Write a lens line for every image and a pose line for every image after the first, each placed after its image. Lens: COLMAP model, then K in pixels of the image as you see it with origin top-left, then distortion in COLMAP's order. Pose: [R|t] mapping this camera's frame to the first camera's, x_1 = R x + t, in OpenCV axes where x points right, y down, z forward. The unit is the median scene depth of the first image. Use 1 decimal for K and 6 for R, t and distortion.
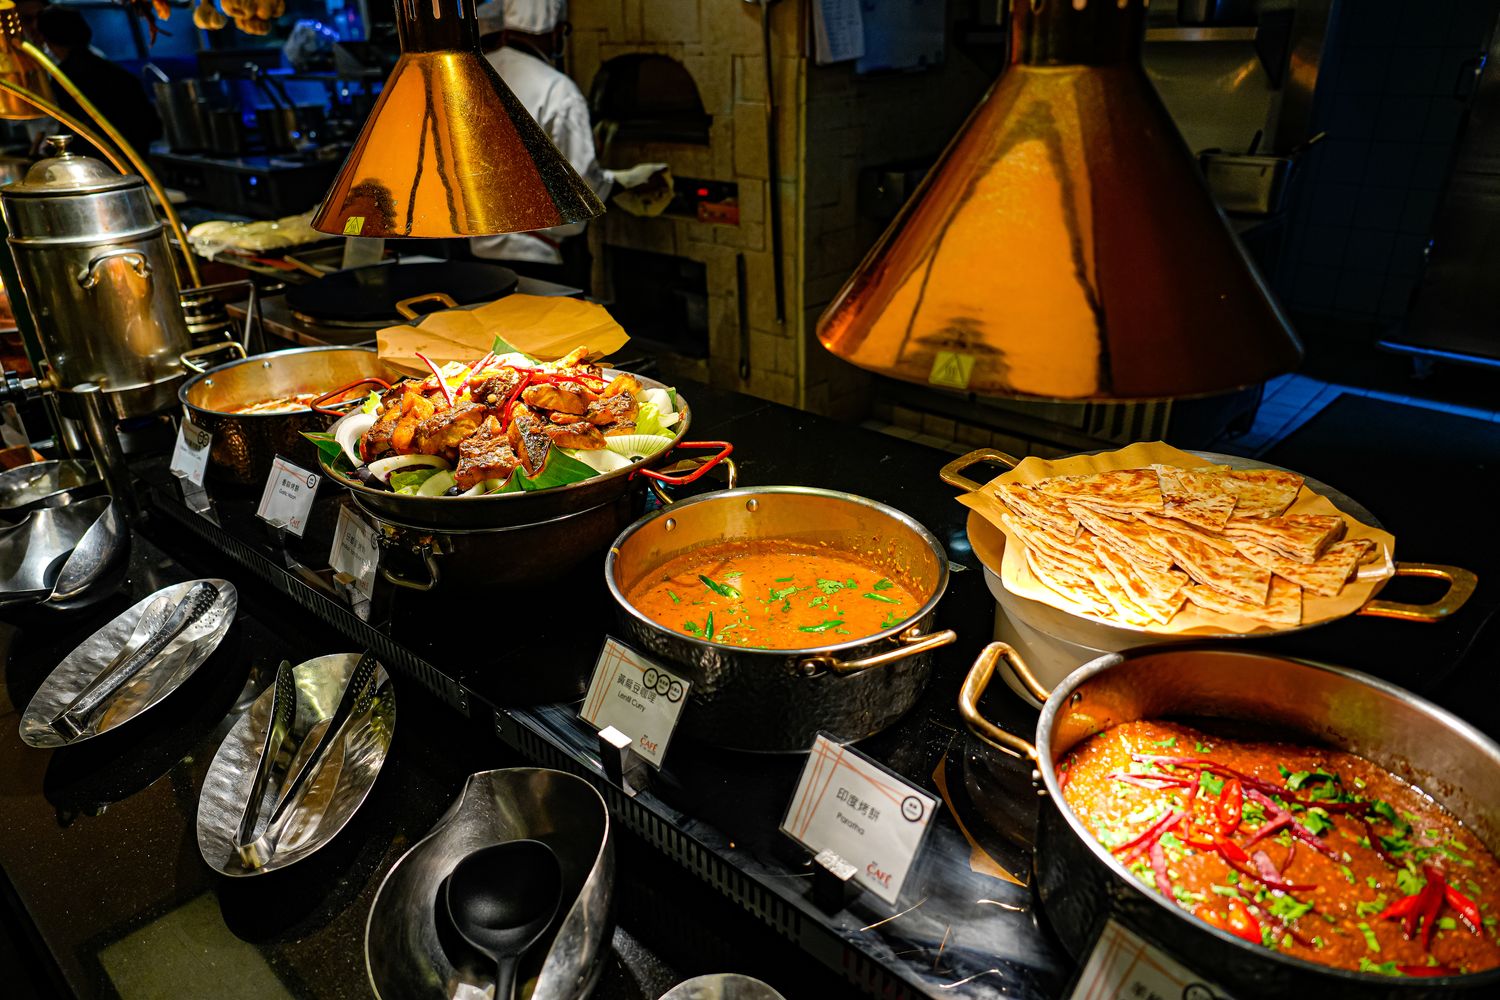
lens RADIAL K [[1003.8, 0, 754.3], [0, 1003.8, 497.6], [0, 0, 1]] dist [-0.014693, 0.006835]
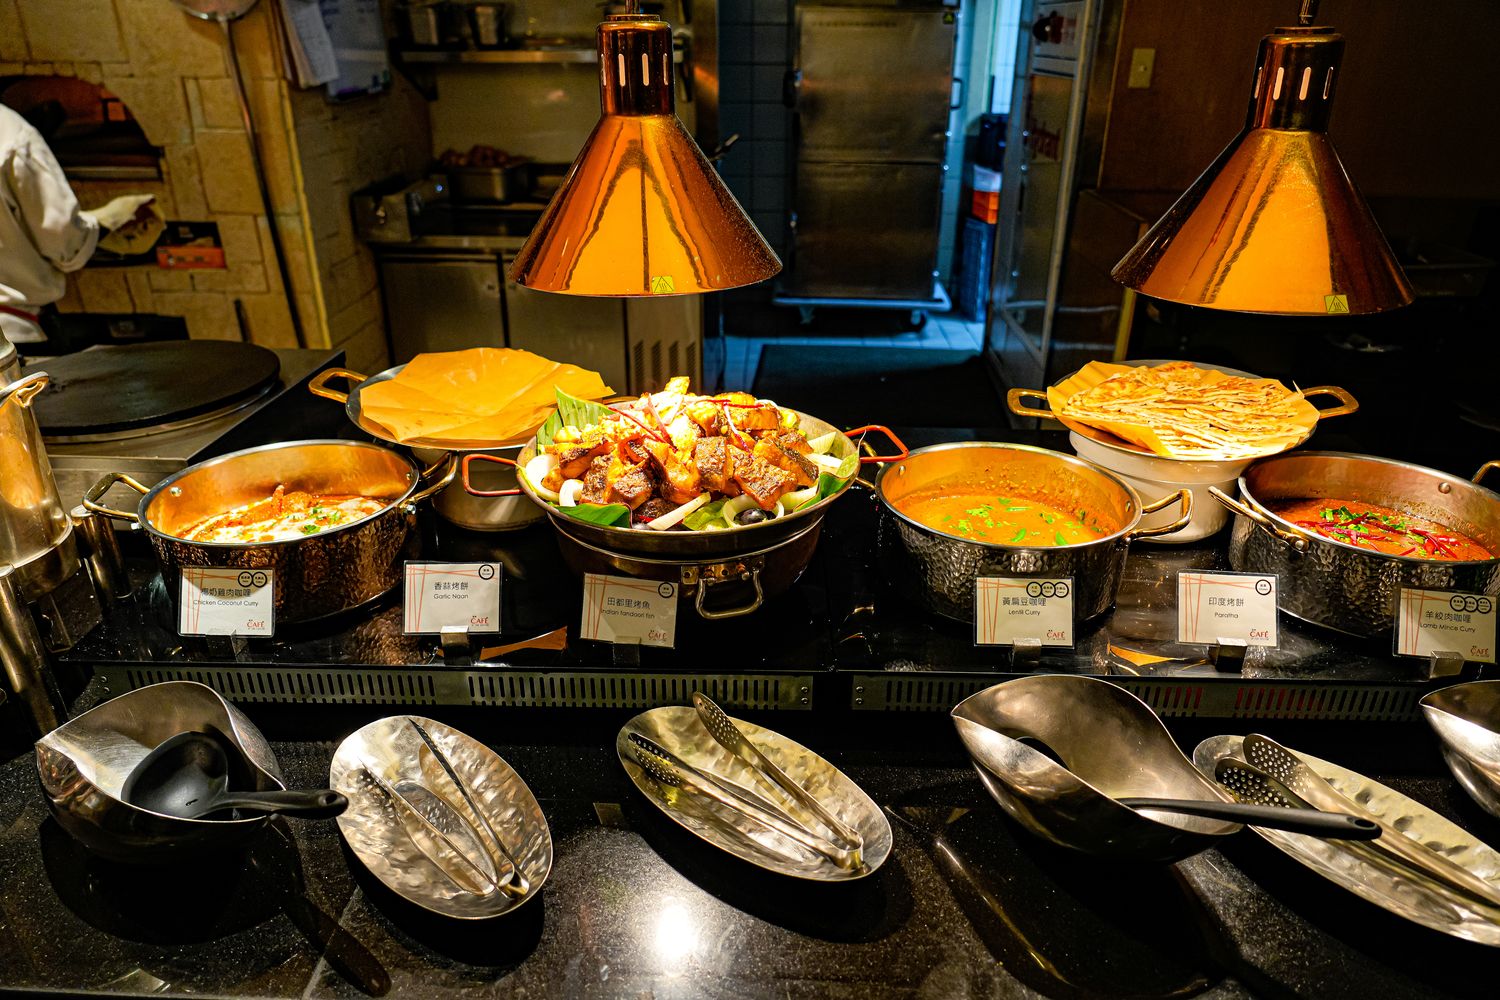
lens RADIAL K [[1003.8, 0, 758.1], [0, 1003.8, 503.1], [0, 0, 1]] dist [-0.014693, 0.006835]
pose [[0.762238, -0.255223, 0.594856, -0.250355], [0.255036, 0.963063, 0.086404, -0.029835], [-0.594937, 0.085850, 0.799175, 0.034312]]
